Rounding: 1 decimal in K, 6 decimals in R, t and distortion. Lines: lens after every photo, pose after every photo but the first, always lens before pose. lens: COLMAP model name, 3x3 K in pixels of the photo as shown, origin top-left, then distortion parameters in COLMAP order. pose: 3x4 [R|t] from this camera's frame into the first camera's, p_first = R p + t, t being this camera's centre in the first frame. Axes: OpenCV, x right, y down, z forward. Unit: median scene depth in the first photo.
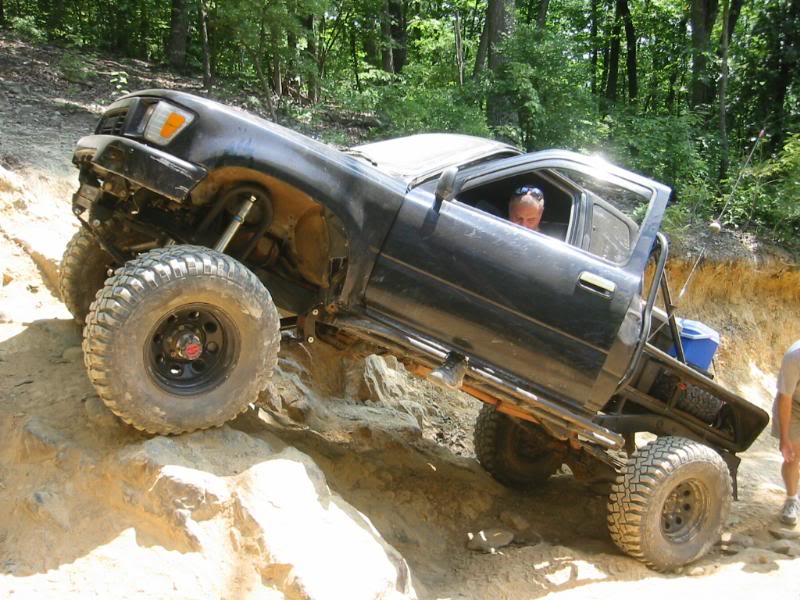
lens RADIAL K [[841.3, 0, 400.0], [0, 841.3, 300.0], [0, 0, 1]] dist [-0.119152, 0.081382]
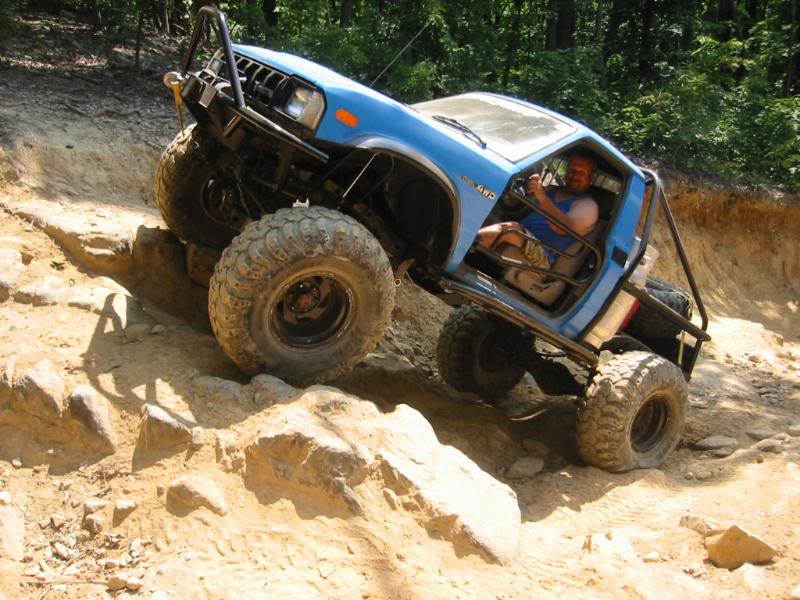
lens RADIAL K [[841.3, 0, 400.0], [0, 841.3, 300.0], [0, 0, 1]] dist [-0.119152, 0.081382]
pose [[0.979919, -0.075871, 0.184398, -0.358088], [0.059385, 0.993861, 0.093344, -0.060739], [-0.190348, -0.080519, 0.978409, -0.022437]]
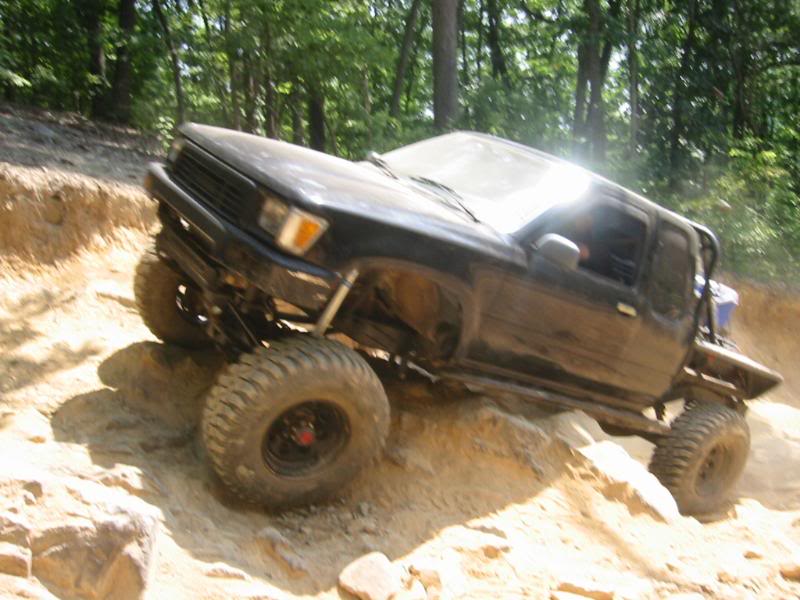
lens RADIAL K [[841.3, 0, 400.0], [0, 841.3, 300.0], [0, 0, 1]] dist [-0.119152, 0.081382]
pose [[0.982325, -0.038660, 0.183150, -0.656399], [0.051153, 0.996639, -0.063987, 0.097833], [-0.180060, 0.072225, 0.981000, -0.197396]]
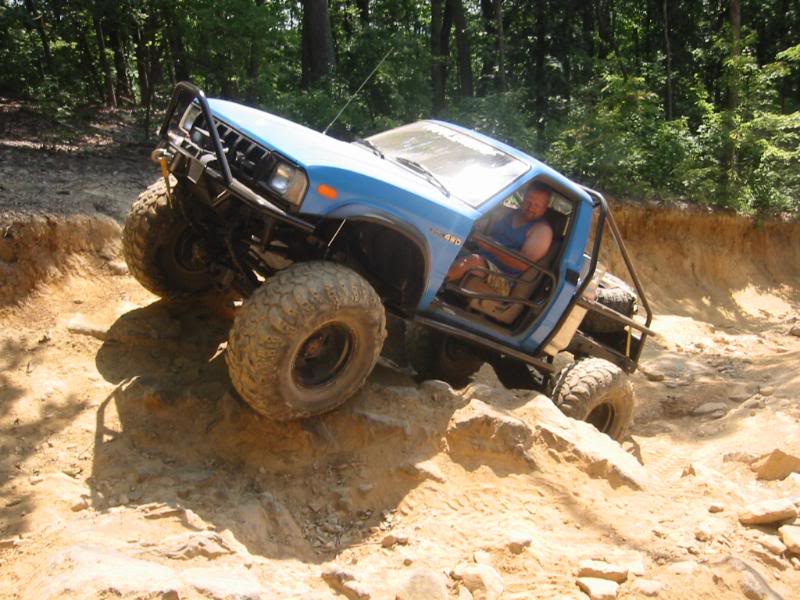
lens RADIAL K [[841.3, 0, 400.0], [0, 841.3, 300.0], [0, 0, 1]] dist [-0.119152, 0.081382]
pose [[0.929394, -0.167523, 0.328881, -0.857512], [0.155481, 0.985842, 0.062783, -0.104418], [-0.334742, -0.007216, 0.942282, -0.254145]]
